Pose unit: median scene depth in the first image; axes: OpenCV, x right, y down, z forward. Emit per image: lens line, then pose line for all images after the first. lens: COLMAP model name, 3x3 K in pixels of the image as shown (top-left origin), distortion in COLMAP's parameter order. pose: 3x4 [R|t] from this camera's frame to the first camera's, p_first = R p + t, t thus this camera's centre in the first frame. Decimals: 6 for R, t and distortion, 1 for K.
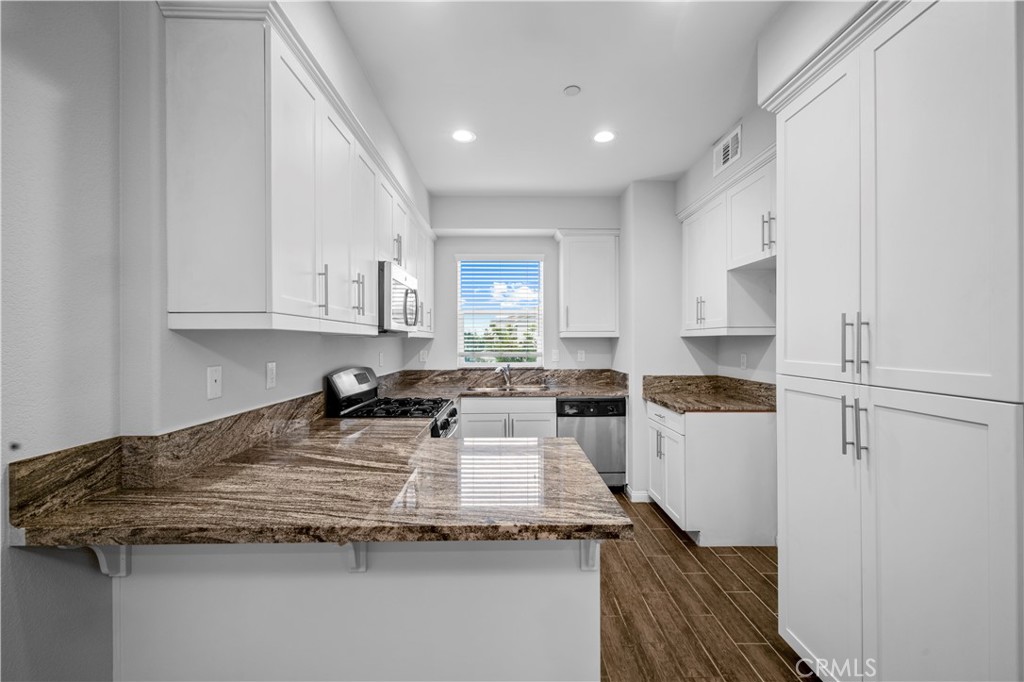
lens RADIAL K [[444.6, 0, 507.4], [0, 444.6, 343.3], [0, 0, 1]] dist [0.007799, -0.001288]
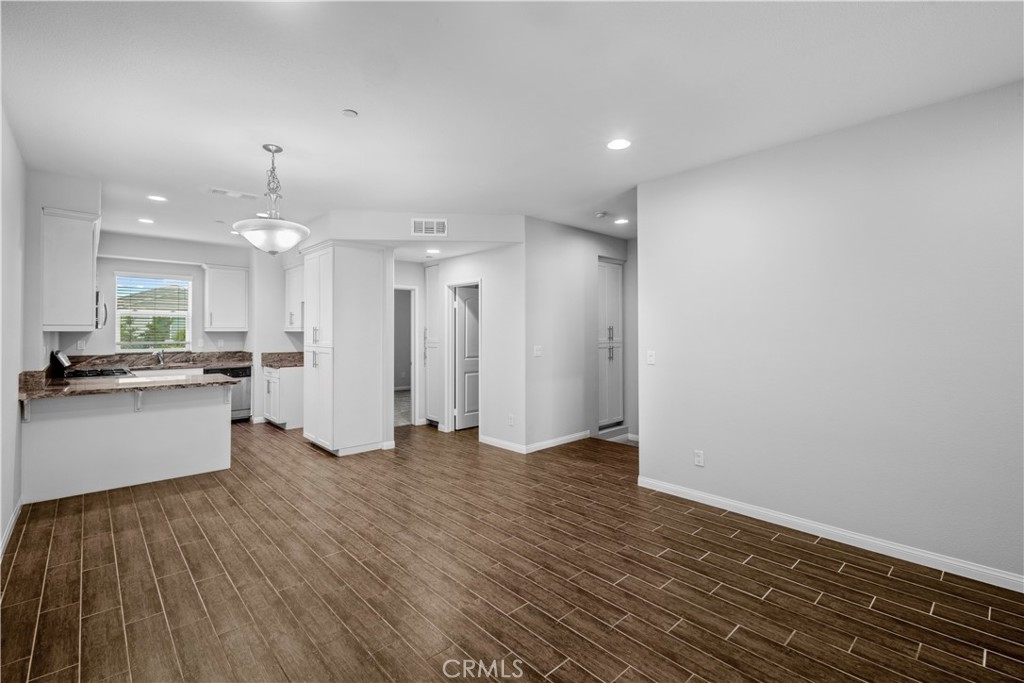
lens RADIAL K [[467.5, 0, 519.9], [0, 467.5, 326.1], [0, 0, 1]] dist [0.010908, -0.000162]
pose [[0.735867, 0.009980, 0.677053, -0.208226], [0.000753, 0.999879, -0.015557, -0.006079], [-0.677126, 0.011958, 0.735770, -1.082471]]
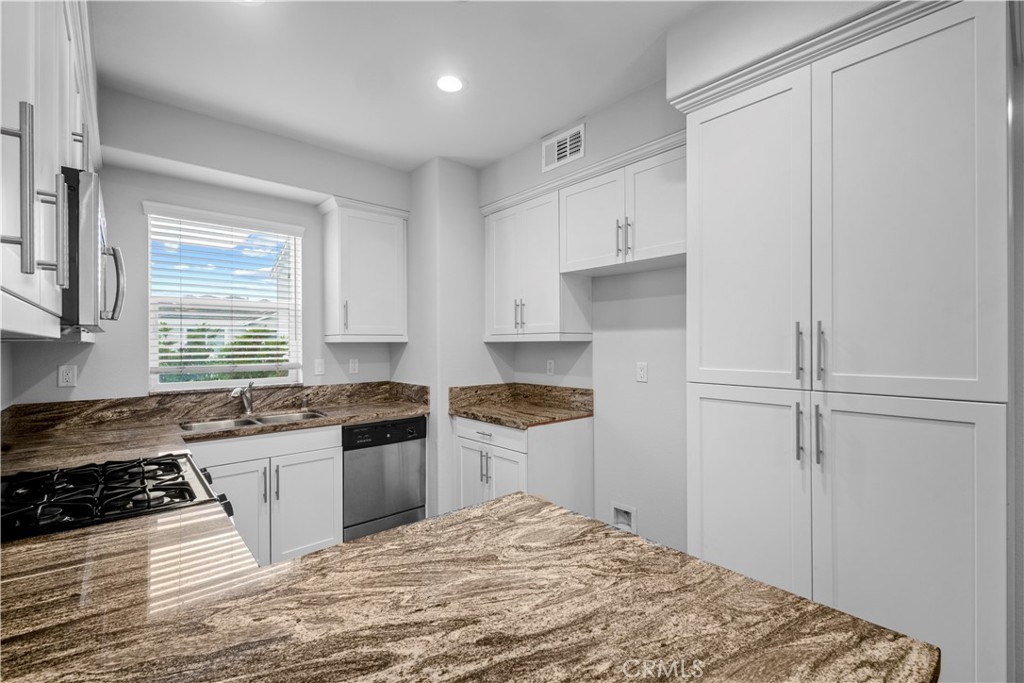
lens RADIAL K [[451.6, 0, 511.8], [0, 451.6, 346.0], [0, 0, 1]] dist [0.014640, -0.005958]
pose [[0.755304, -0.003308, 0.655366, -0.166916], [0.004775, 0.999988, -0.000456, -0.005982], [-0.655357, 0.003474, 0.755311, 0.256848]]
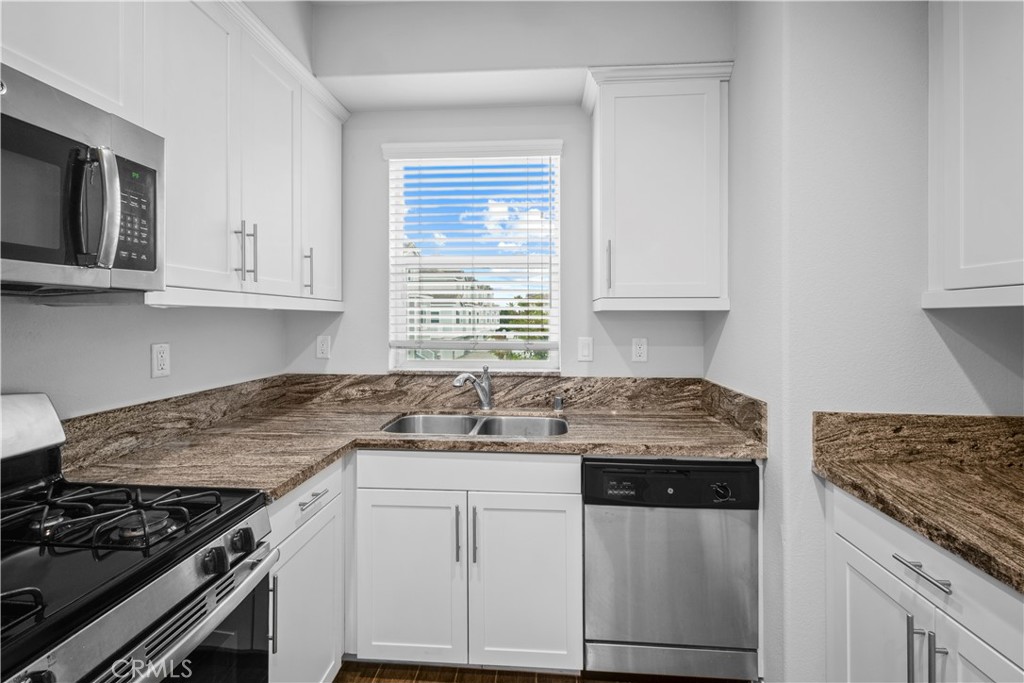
lens RADIAL K [[456.9, 0, 511.9], [0, 456.9, 321.4], [0, 0, 1]] dist [0.007605, -0.000154]
pose [[0.996620, 0.005177, -0.081980, 0.080220], [-0.004950, 0.999983, 0.002968, -0.003581], [0.081994, -0.002552, 0.996630, 0.576586]]
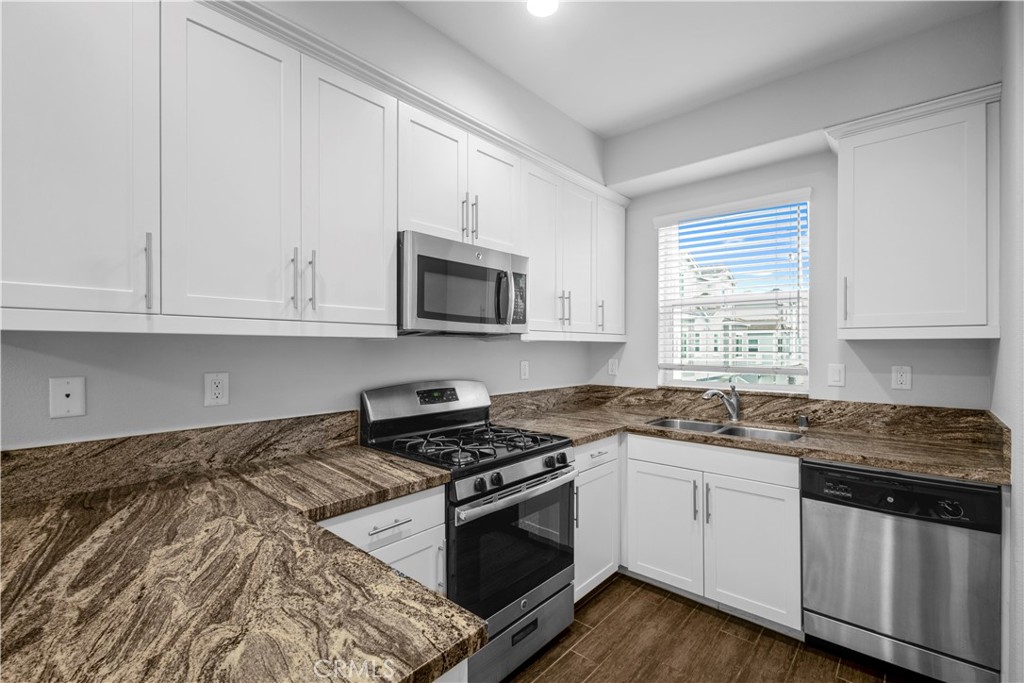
lens RADIAL K [[451.6, 0, 511.8], [0, 451.6, 346.0], [0, 0, 1]] dist [0.014640, -0.005958]
pose [[0.740784, 0.002084, -0.671740, 0.215283], [-0.005002, 0.999985, -0.002414, -0.003380], [0.671724, 0.005148, 0.740783, 0.397063]]
